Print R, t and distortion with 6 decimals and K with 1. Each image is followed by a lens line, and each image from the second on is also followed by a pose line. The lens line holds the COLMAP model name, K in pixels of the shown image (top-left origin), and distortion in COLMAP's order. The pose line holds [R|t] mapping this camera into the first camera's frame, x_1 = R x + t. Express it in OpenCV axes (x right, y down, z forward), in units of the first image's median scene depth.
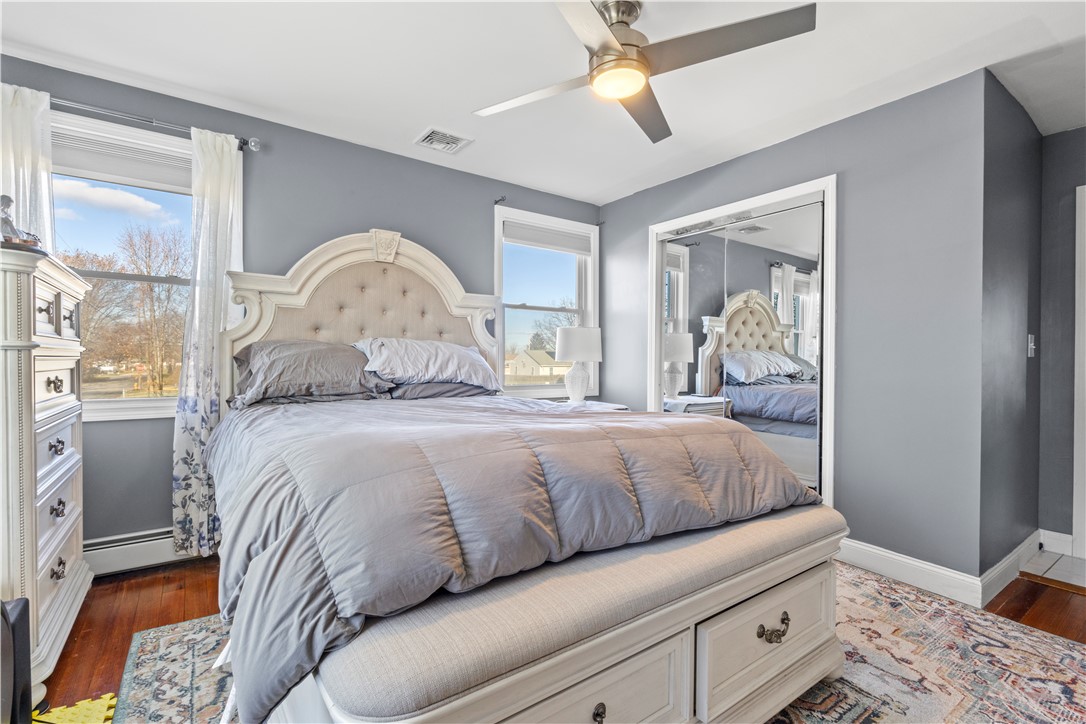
lens RADIAL K [[497.6, 0, 542.6], [0, 497.6, 363.3], [0, 0, 1]] dist [0.000617, -0.000148]
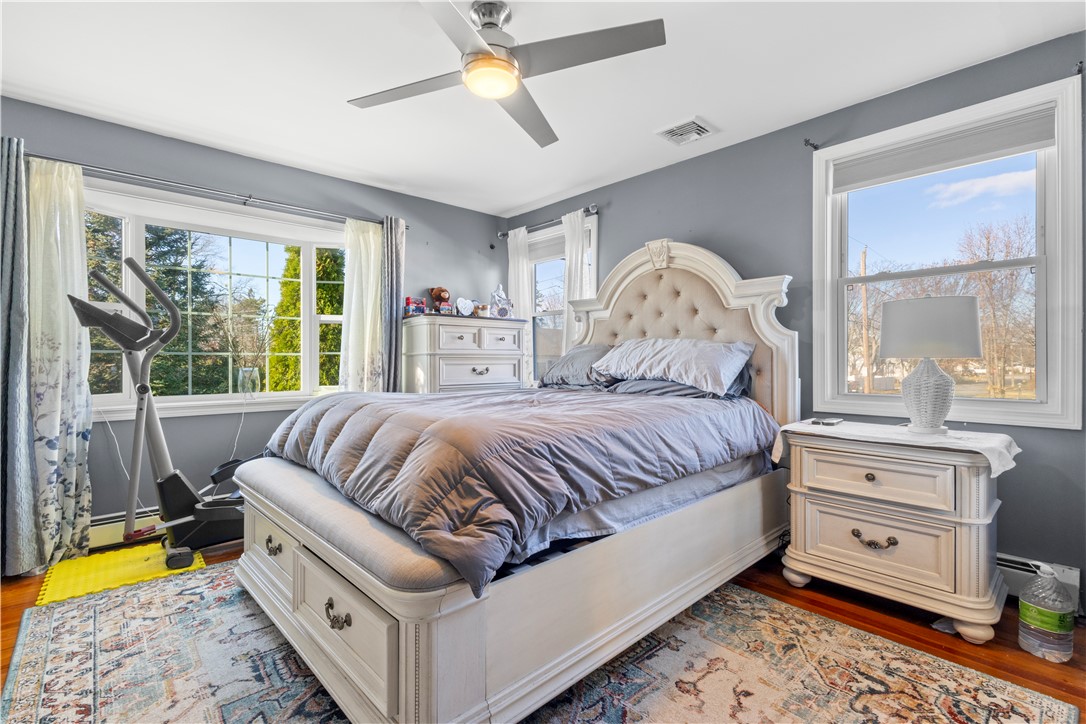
lens RADIAL K [[497.6, 0, 540.2], [0, 497.6, 358.9], [0, 0, 1]] dist [0.000617, -0.000148]
pose [[0.117862, -0.010305, -0.992977, 0.761563], [-0.003973, 0.999933, -0.010848, 0.006802], [0.993022, 0.005224, 0.117813, 0.634673]]
